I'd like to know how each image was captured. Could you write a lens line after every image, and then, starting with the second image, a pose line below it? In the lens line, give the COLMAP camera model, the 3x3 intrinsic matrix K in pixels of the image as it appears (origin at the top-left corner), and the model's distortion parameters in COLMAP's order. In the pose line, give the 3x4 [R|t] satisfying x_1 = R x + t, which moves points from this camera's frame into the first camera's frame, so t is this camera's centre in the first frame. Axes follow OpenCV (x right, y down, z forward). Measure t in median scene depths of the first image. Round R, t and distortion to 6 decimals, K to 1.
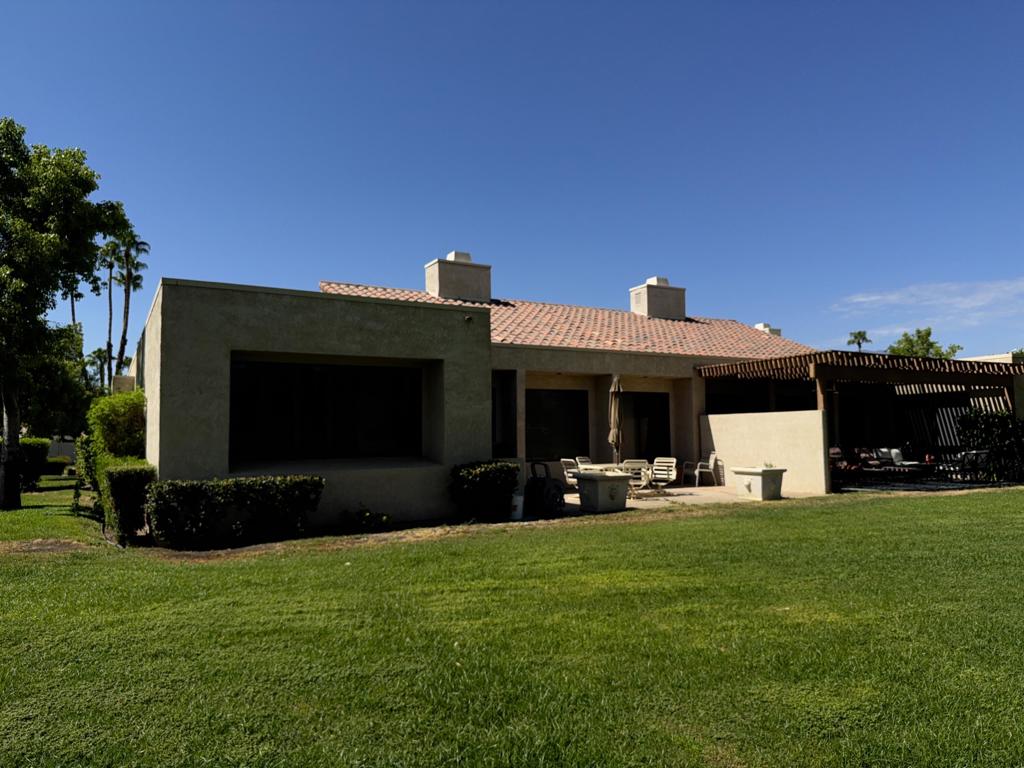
lens RADIAL K [[738.3, 0, 507.1], [0, 738.3, 377.5], [0, 0, 1]] dist [0.032220, -0.037271]
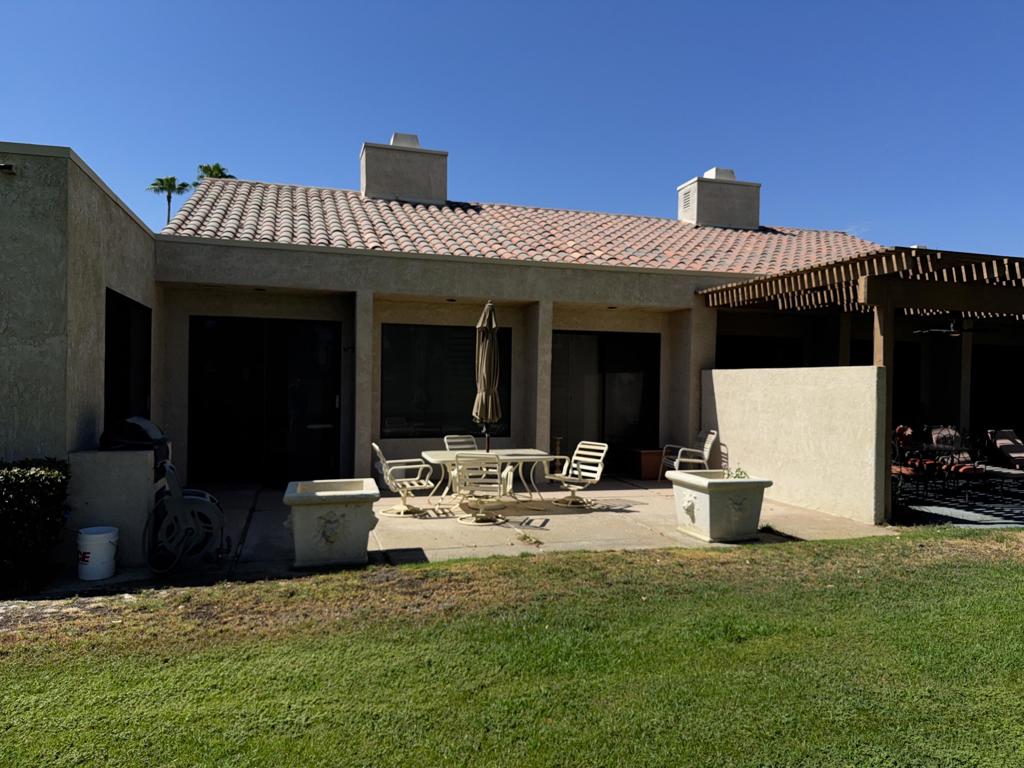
lens RADIAL K [[738.3, 0, 514.5], [0, 738.3, 394.6], [0, 0, 1]] dist [0.032220, -0.037271]
pose [[0.976157, 0.027232, -0.215348, 0.253414], [-0.005959, 0.995087, 0.098824, 0.012209], [0.216982, -0.095184, 0.971524, 0.383272]]
